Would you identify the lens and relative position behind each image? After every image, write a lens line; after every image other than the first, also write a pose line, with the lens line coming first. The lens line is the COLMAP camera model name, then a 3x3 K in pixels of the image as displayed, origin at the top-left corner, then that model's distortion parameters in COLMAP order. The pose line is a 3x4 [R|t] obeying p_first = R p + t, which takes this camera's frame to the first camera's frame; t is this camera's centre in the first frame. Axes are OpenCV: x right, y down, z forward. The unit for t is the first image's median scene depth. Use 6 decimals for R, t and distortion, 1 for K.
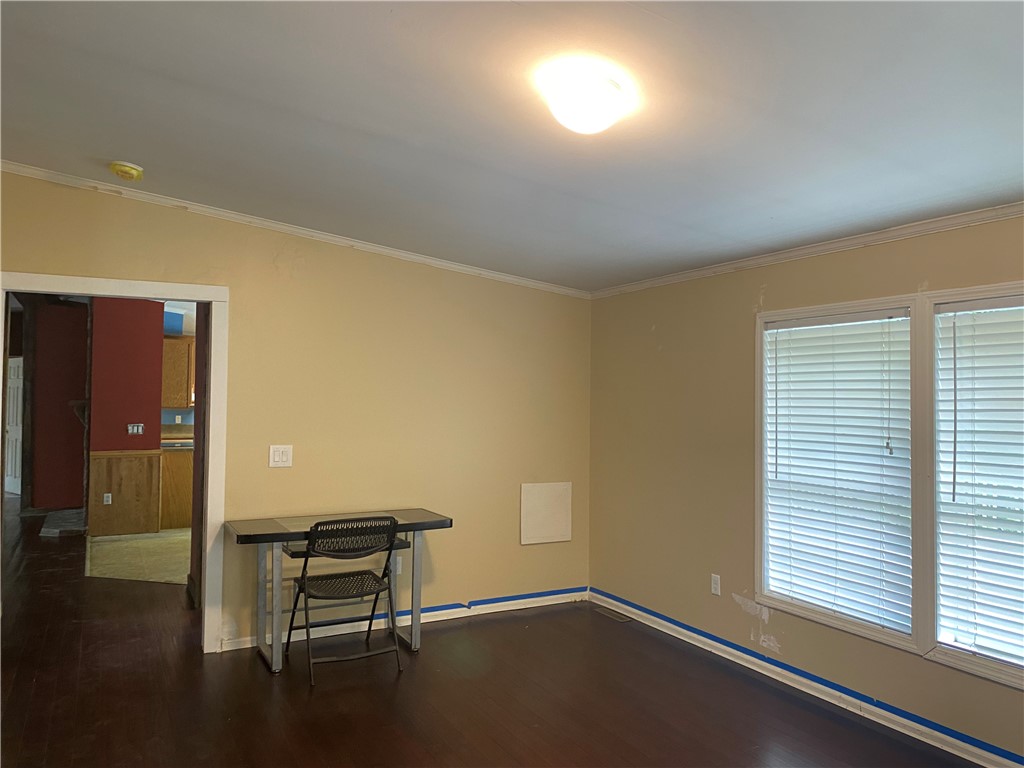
lens RADIAL K [[780.3, 0, 512.4], [0, 780.3, 385.1], [0, 0, 1]] dist [0.013051, 0.004108]
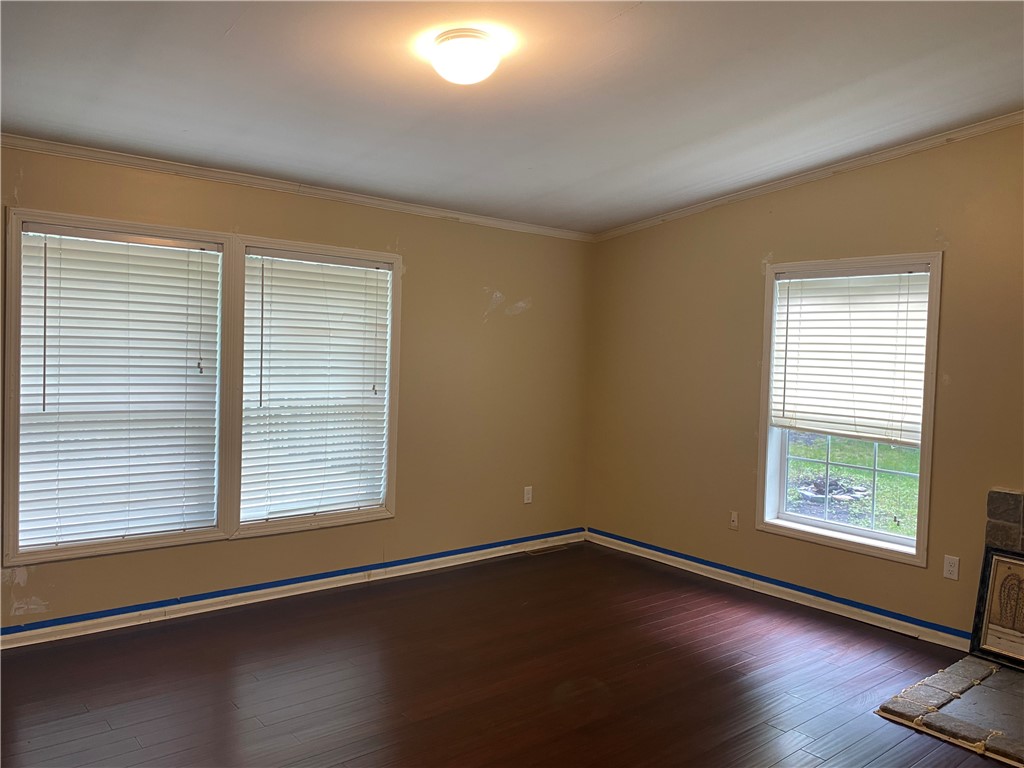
lens RADIAL K [[780.3, 0, 512.1], [0, 780.3, 382.8], [0, 0, 1]] dist [0.013051, 0.004108]
pose [[-0.190817, -0.061383, 0.979704, -0.691358], [-0.051574, 0.997291, 0.052440, 0.020951], [-0.980270, -0.040521, -0.193466, 0.783356]]
